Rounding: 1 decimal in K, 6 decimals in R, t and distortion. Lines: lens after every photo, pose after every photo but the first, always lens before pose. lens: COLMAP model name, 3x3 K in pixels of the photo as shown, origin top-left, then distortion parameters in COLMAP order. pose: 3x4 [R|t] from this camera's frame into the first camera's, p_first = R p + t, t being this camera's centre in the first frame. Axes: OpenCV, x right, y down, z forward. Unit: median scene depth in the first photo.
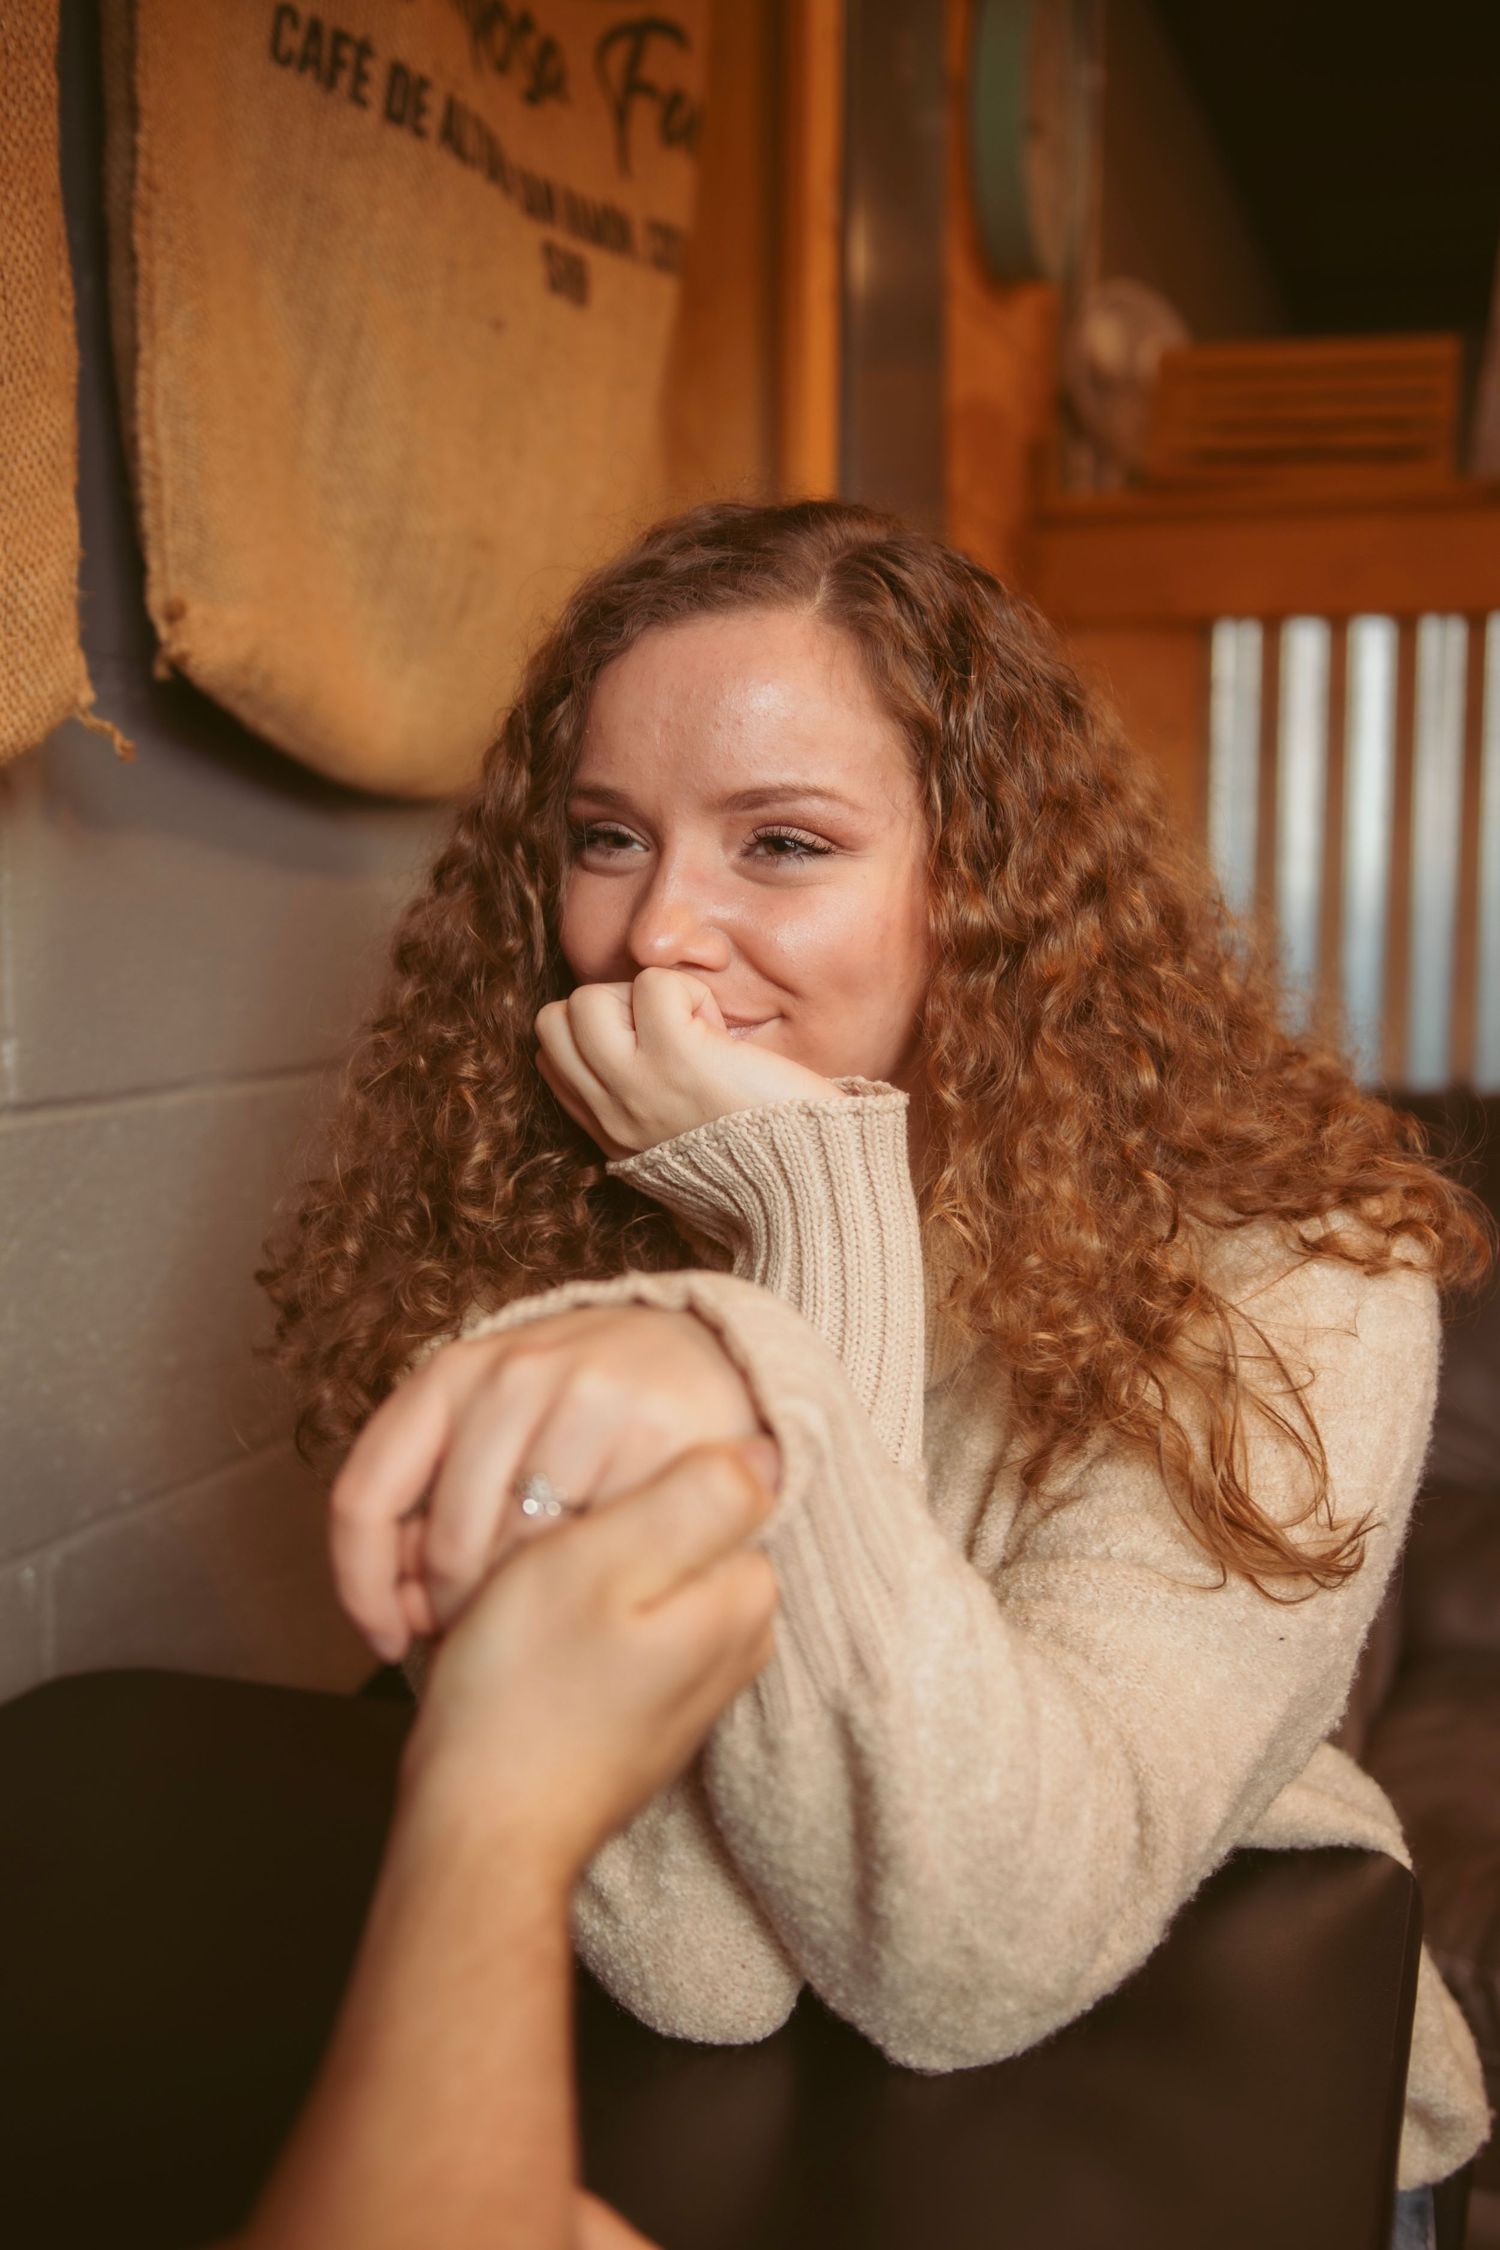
lens RADIAL K [[2376.3, 0, 750.0], [0, 2376.3, 1125.0], [0, 0, 1]] dist [0.012028, 0.020427]
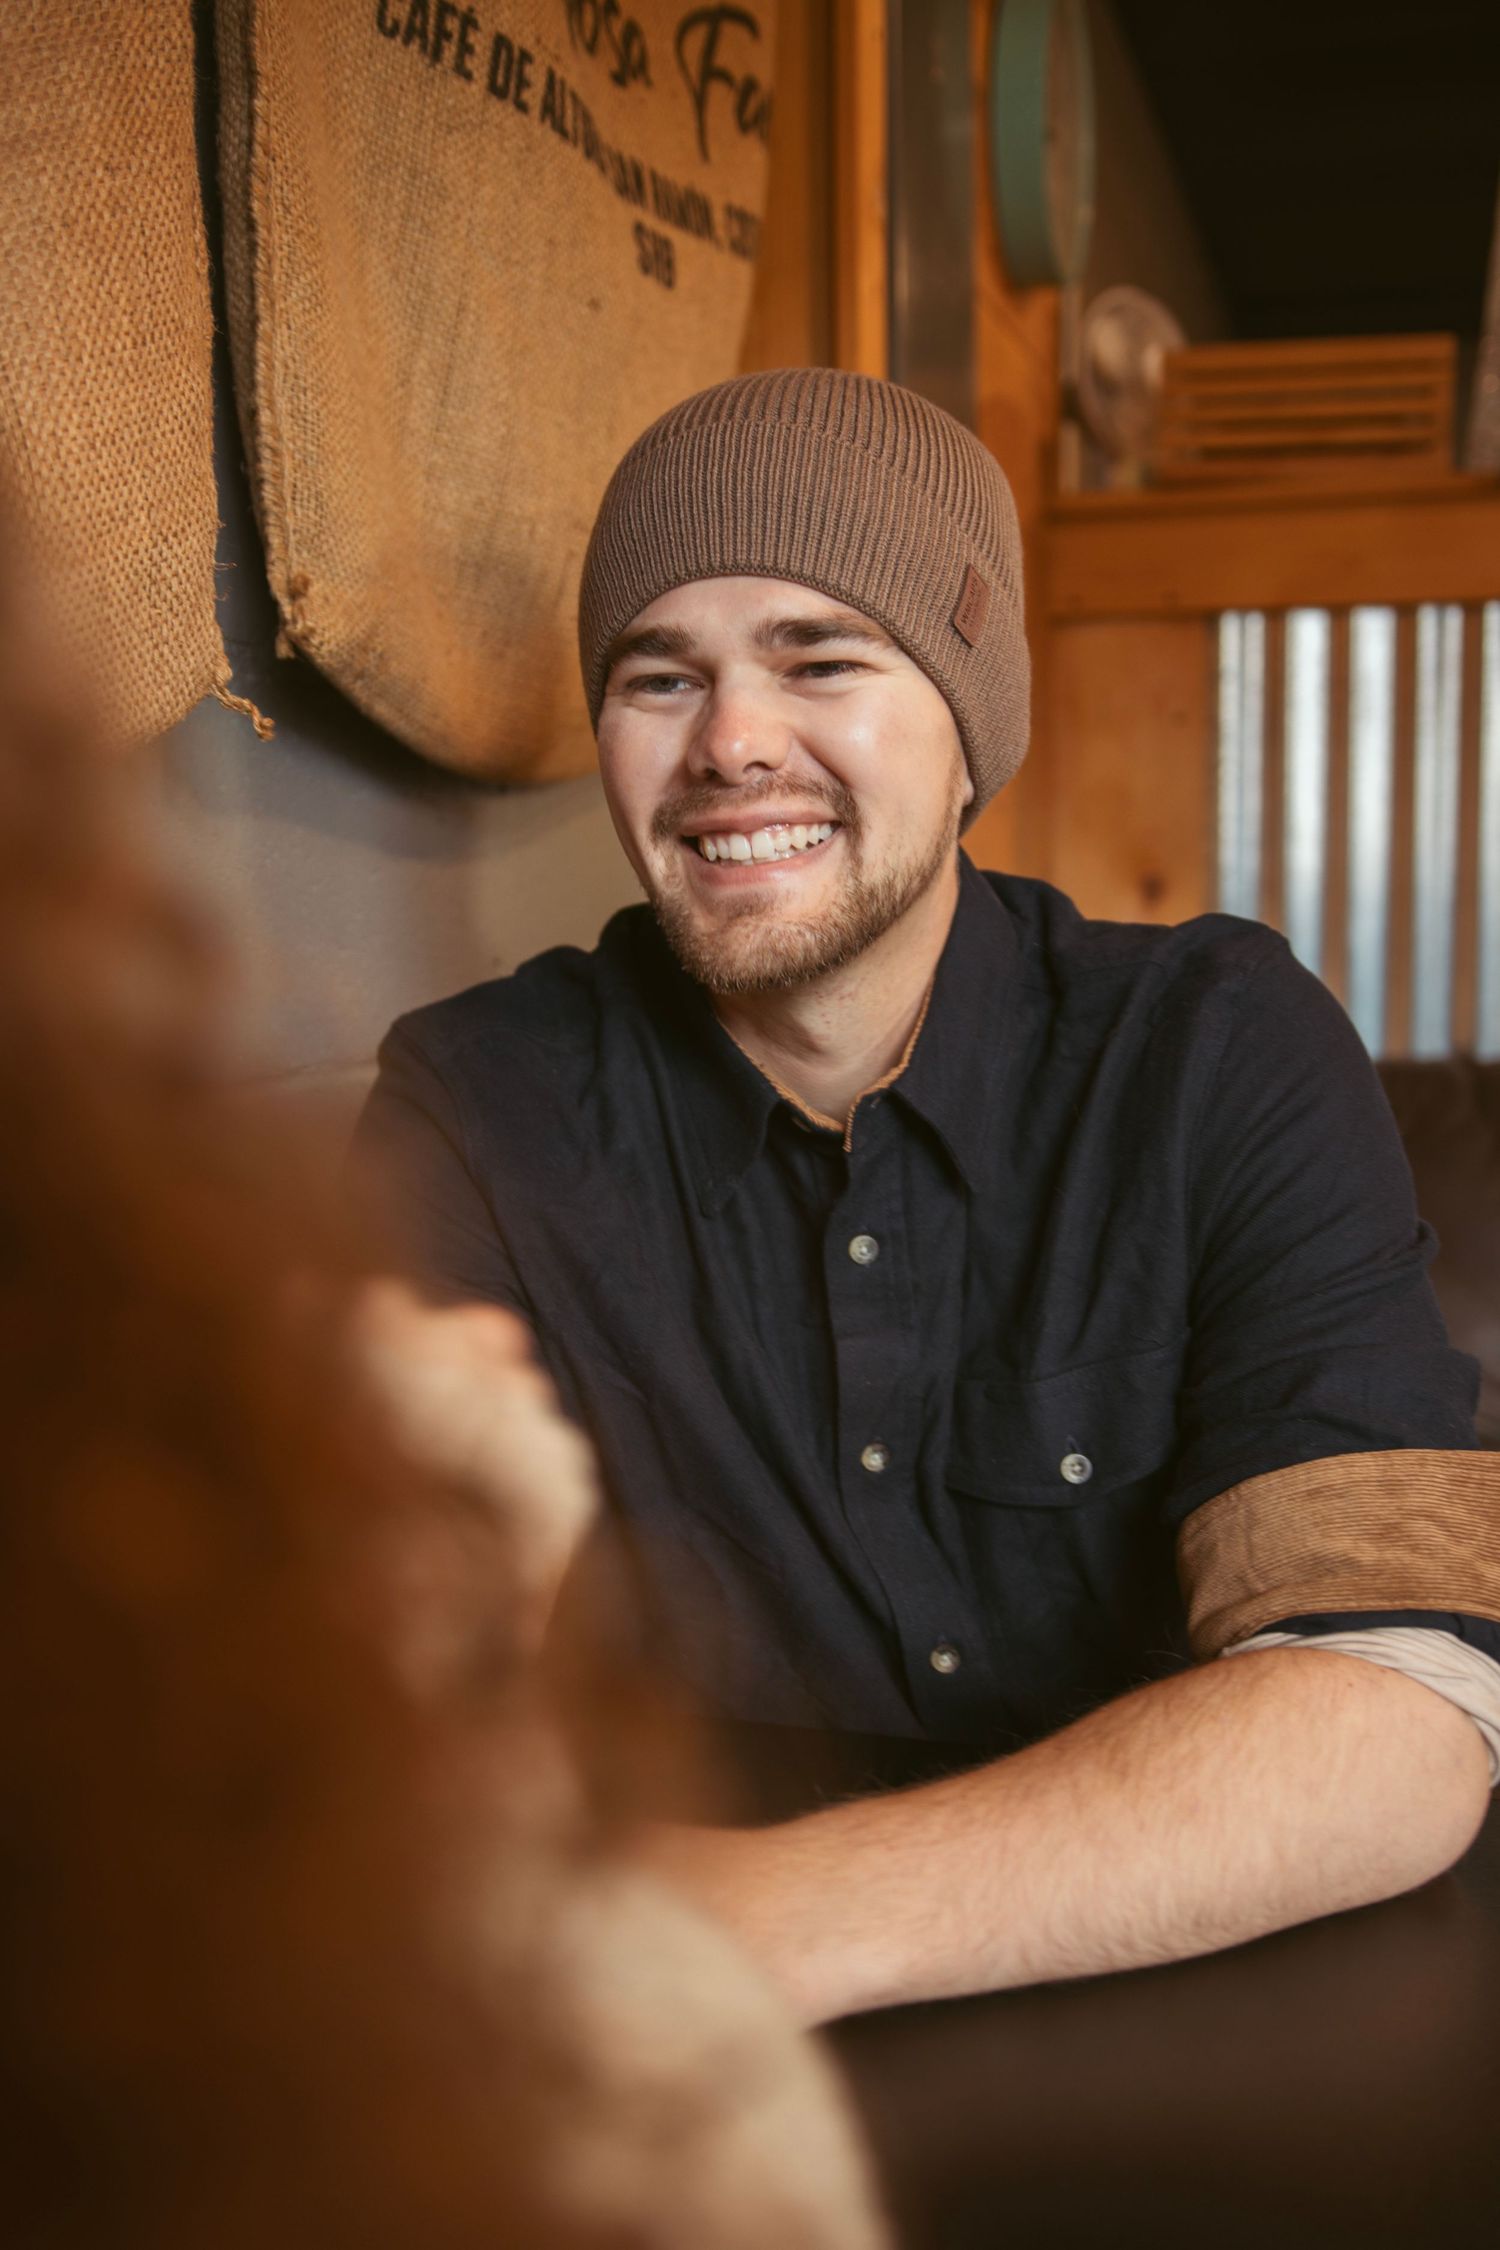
lens RADIAL K [[2213.0, 0, 750.0], [0, 2213.0, 1125.0], [0, 0, 1]] dist [-0.011455, 0.023624]
pose [[0.999633, -0.016125, 0.021775, -0.077247], [0.015918, 0.999827, 0.009618, -0.001416], [-0.021927, -0.009268, 0.999717, 0.084423]]
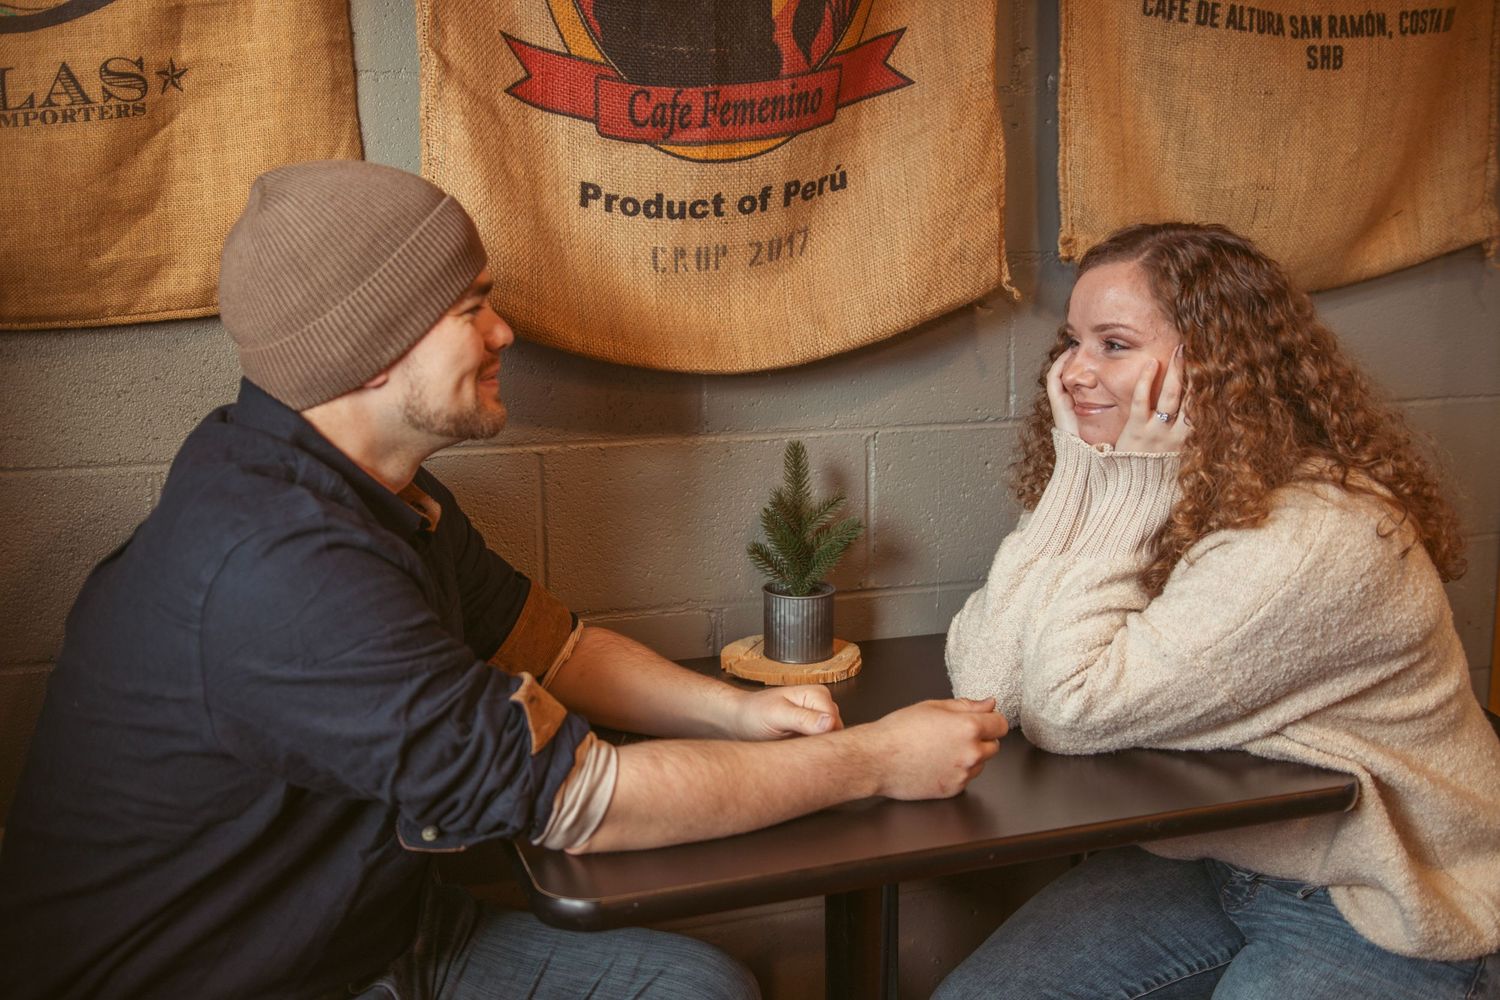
lens RADIAL K [[1475.3, 0, 750.0], [0, 1475.3, 500.0], [0, 0, 1]] dist [-0.011455, 0.023624]
pose [[0.603170, 0.113771, -0.789457, 0.876772], [-0.065292, 0.993496, 0.093290, -0.054377], [0.794935, -0.004724, 0.606676, -0.297704]]
